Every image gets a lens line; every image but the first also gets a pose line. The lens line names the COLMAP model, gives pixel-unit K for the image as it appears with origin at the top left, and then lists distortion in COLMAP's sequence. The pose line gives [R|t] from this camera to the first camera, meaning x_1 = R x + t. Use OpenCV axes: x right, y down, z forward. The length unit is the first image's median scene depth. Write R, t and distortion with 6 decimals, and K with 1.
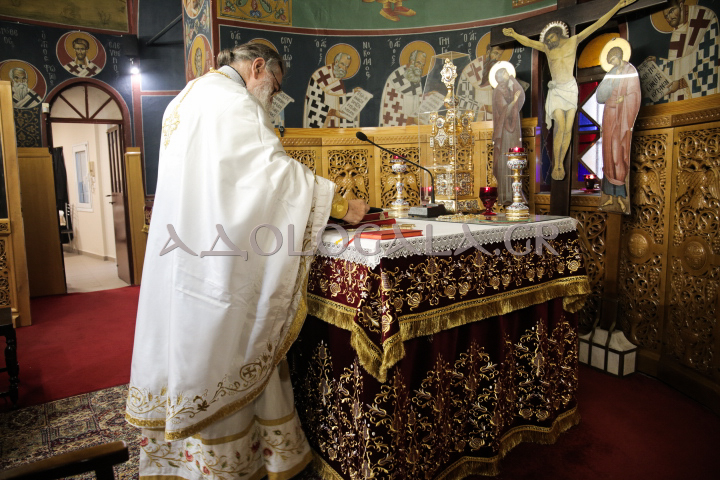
lens RADIAL K [[498.3, 0, 361.6], [0, 498.3, 240.3], [0, 0, 1]] dist [-0.126997, 0.091203]
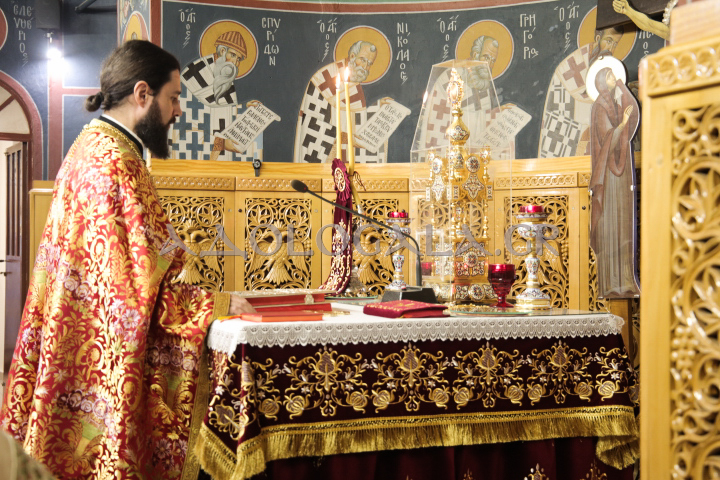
lens RADIAL K [[1049.3, 0, 360.7], [0, 1049.3, 240.9], [0, 0, 1]] dist [0.128445, 0.000000]
pose [[0.981832, 0.029341, -0.187471, 0.258813], [-0.053186, 0.990924, -0.123456, 0.033492], [0.182147, 0.131184, 0.974481, -0.305767]]
